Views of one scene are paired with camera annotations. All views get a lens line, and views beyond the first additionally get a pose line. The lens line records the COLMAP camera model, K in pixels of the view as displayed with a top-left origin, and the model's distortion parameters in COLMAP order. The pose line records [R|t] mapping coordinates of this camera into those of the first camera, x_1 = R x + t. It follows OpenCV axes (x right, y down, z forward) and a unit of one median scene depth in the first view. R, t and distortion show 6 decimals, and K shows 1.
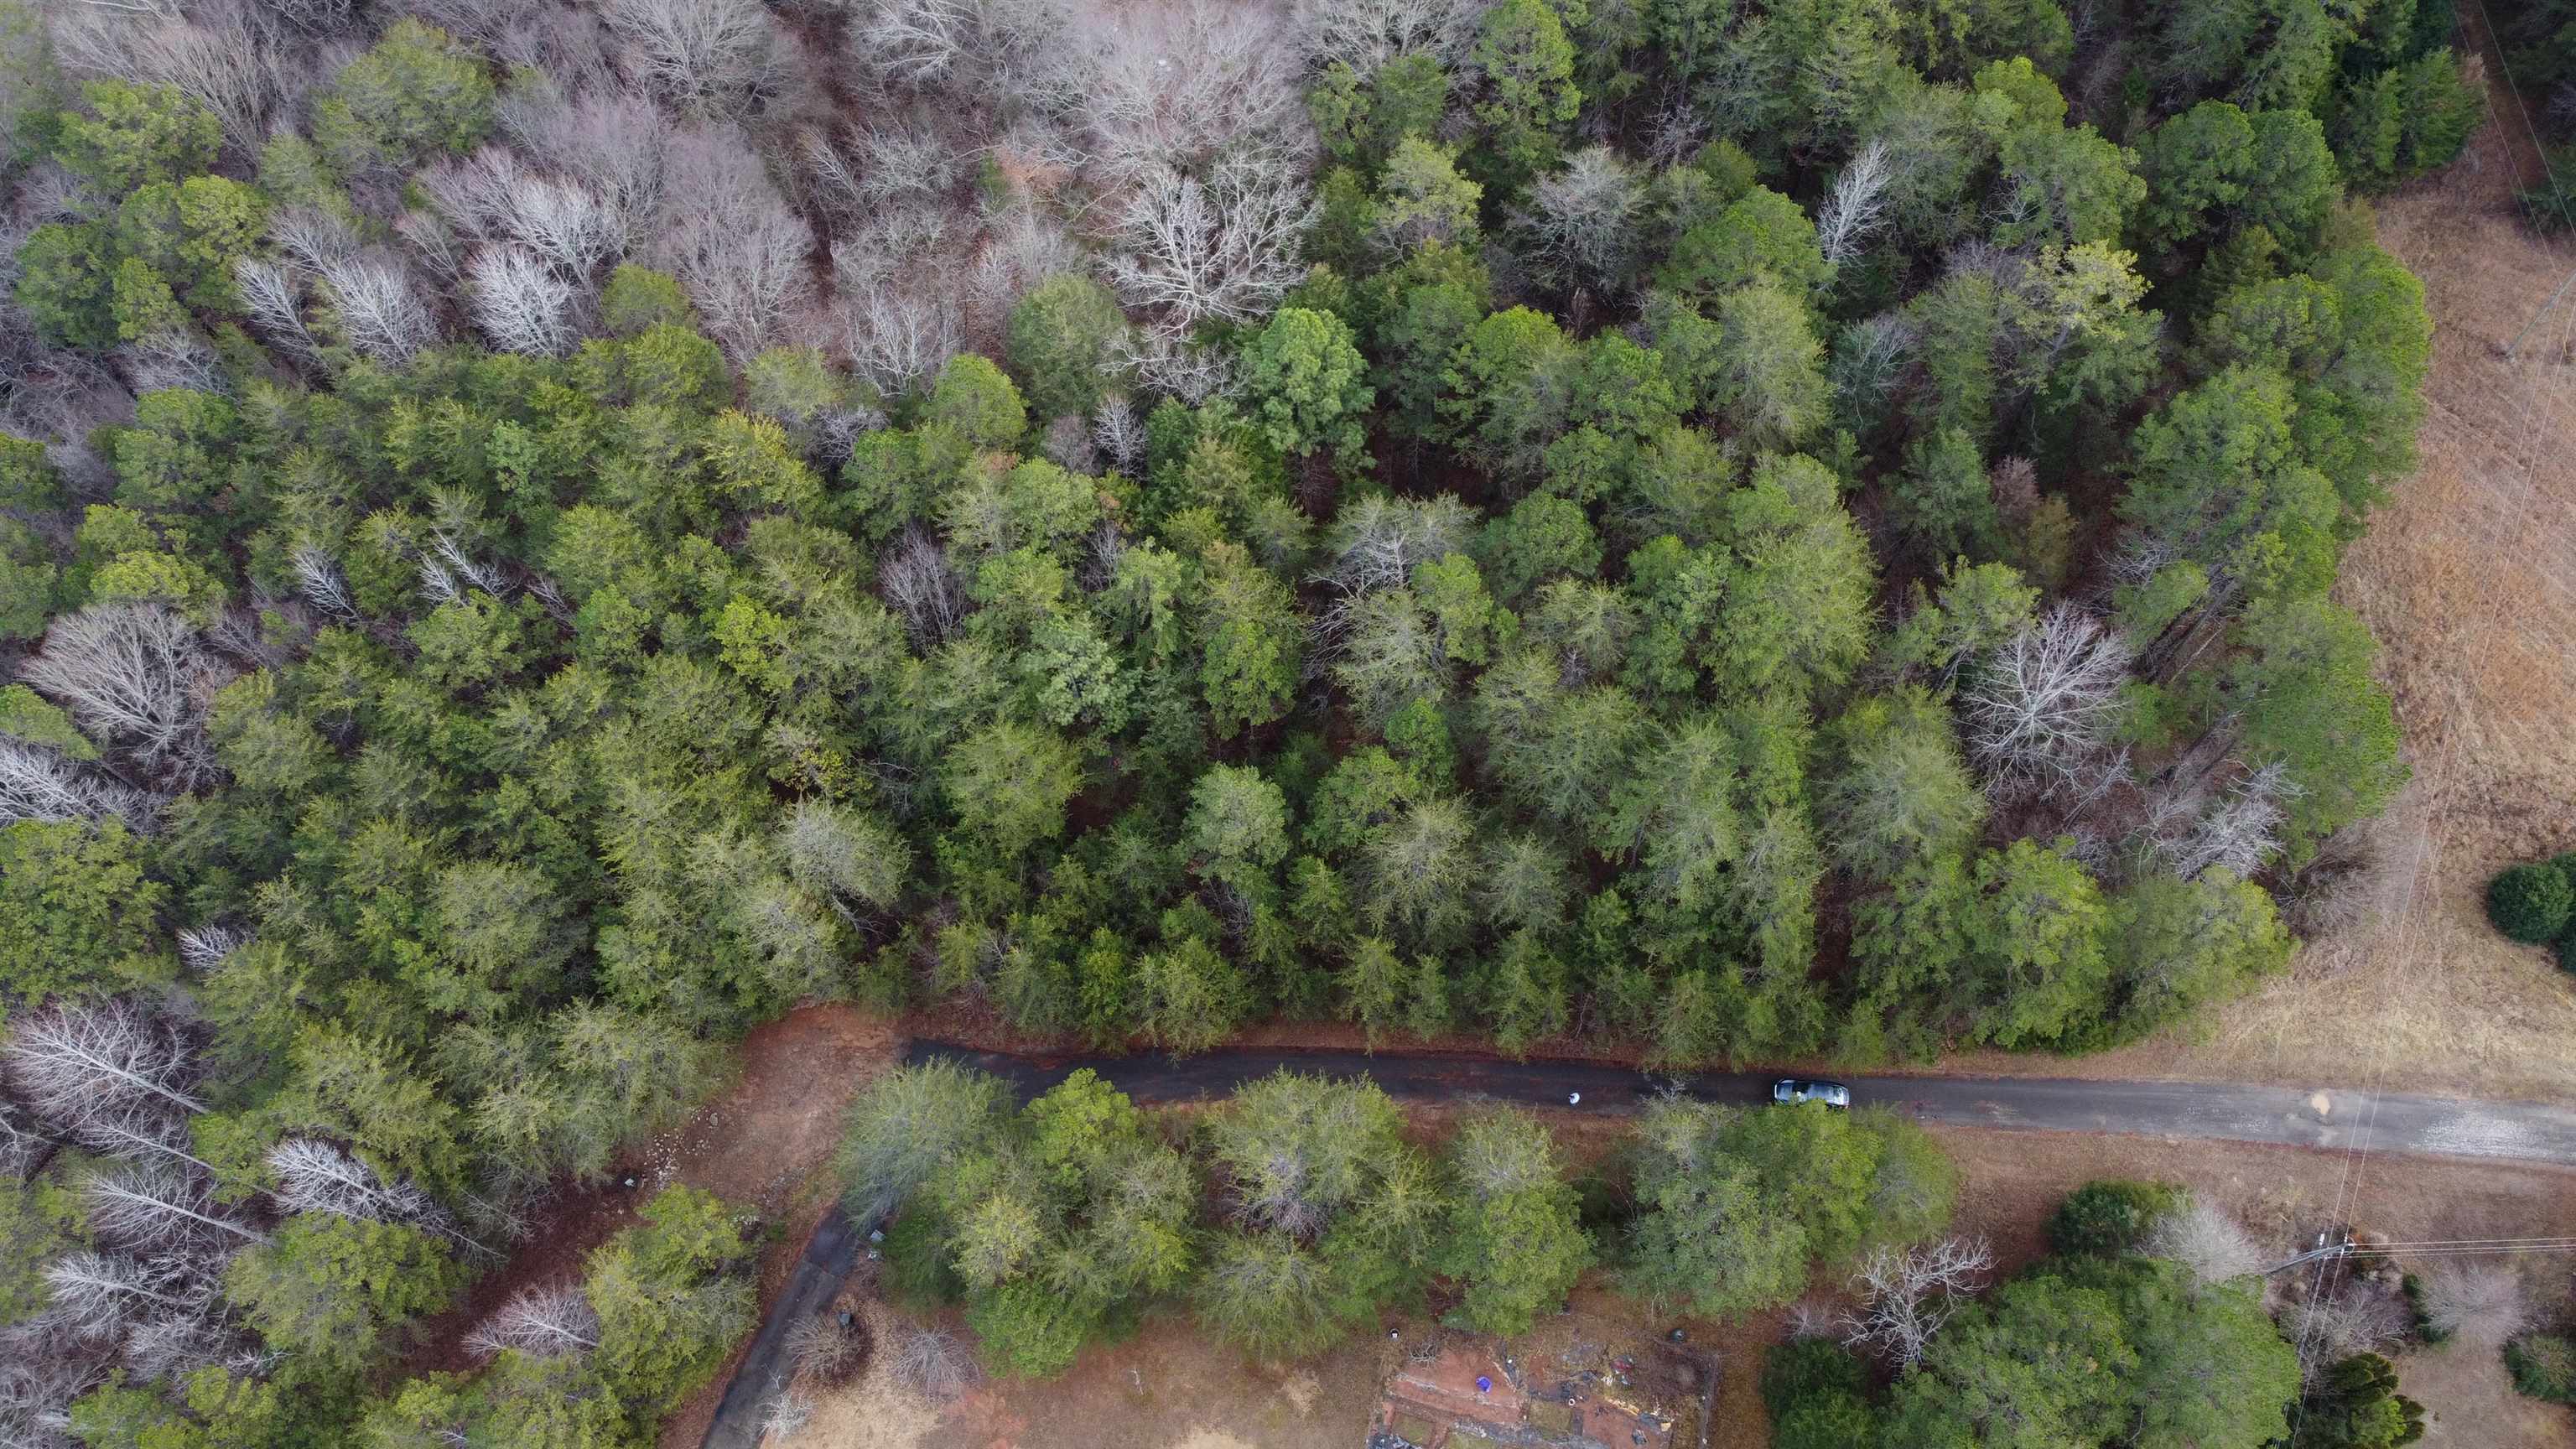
lens RADIAL K [[1893.5, 0, 1291.2], [0, 1893.5, 729.0], [0, 0, 1]] dist [-0.012828, -0.007333]
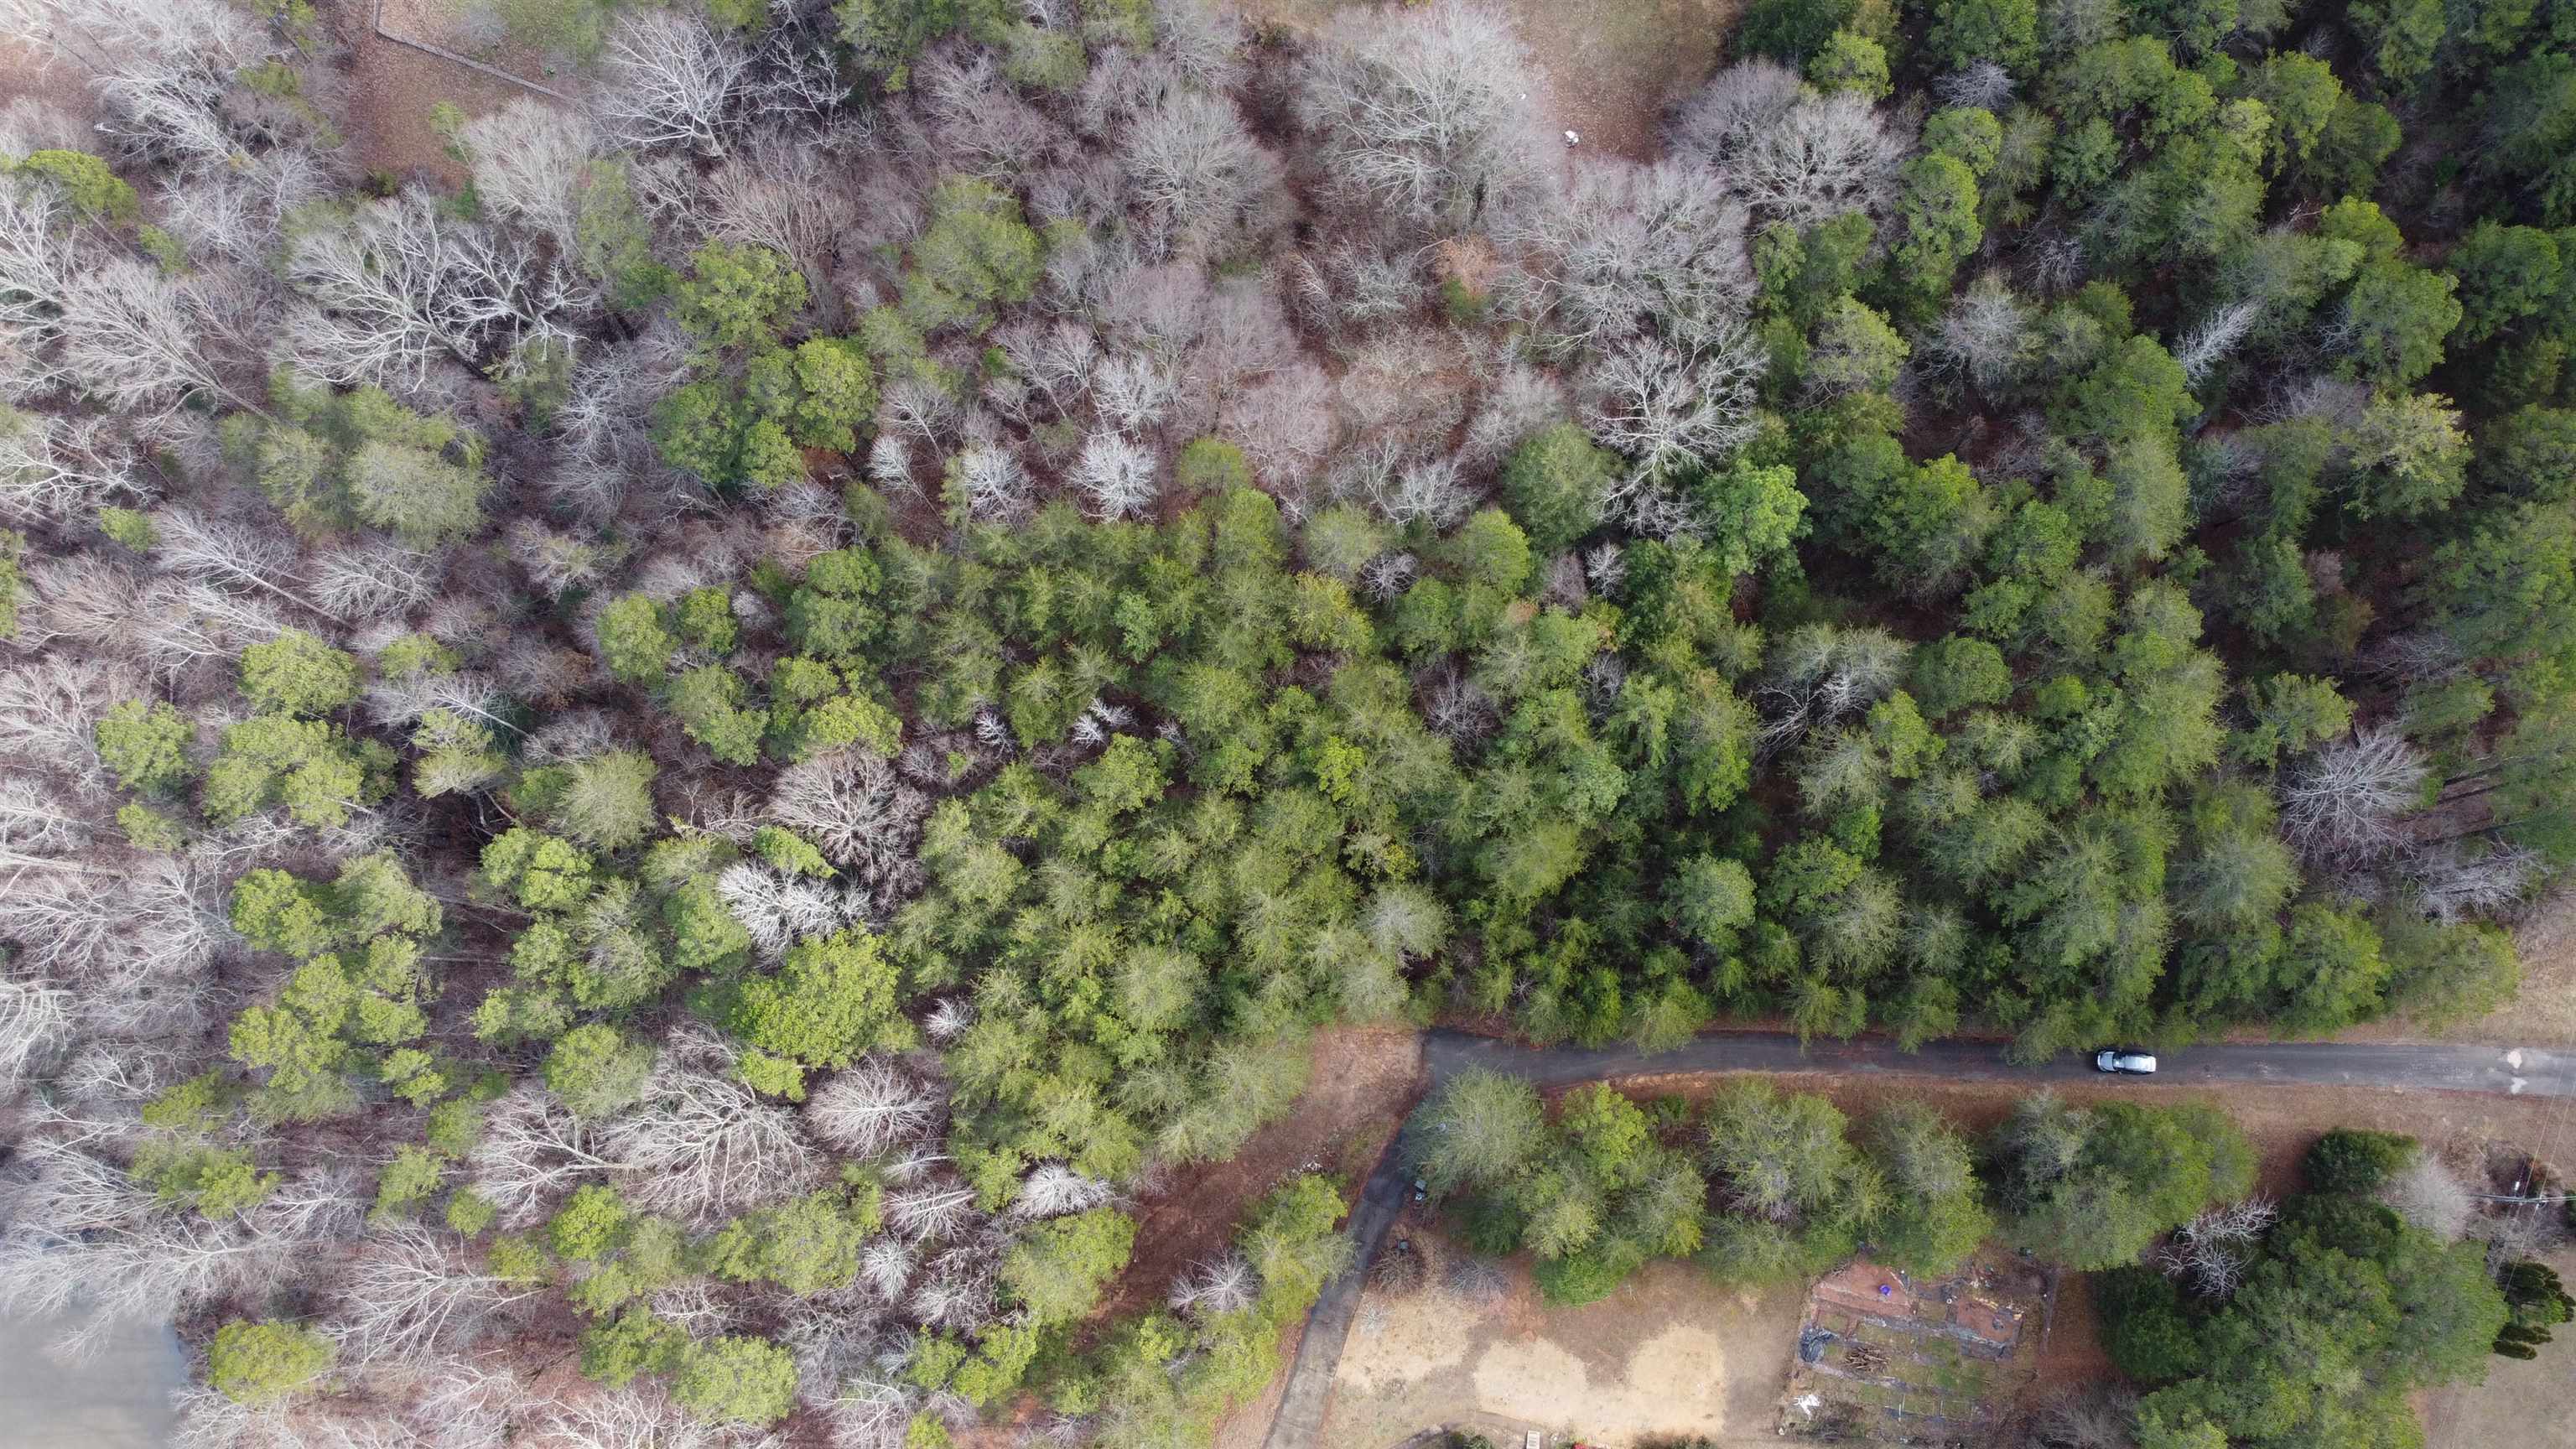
lens RADIAL K [[1893.5, 0, 1286.5], [0, 1893.5, 717.5], [0, 0, 1]] dist [-0.012828, -0.007333]
pose [[0.999849, -0.016291, -0.006065, -0.308655], [0.017263, 0.971601, 0.235994, -0.375163], [0.002048, -0.236063, 0.971736, -0.219137]]
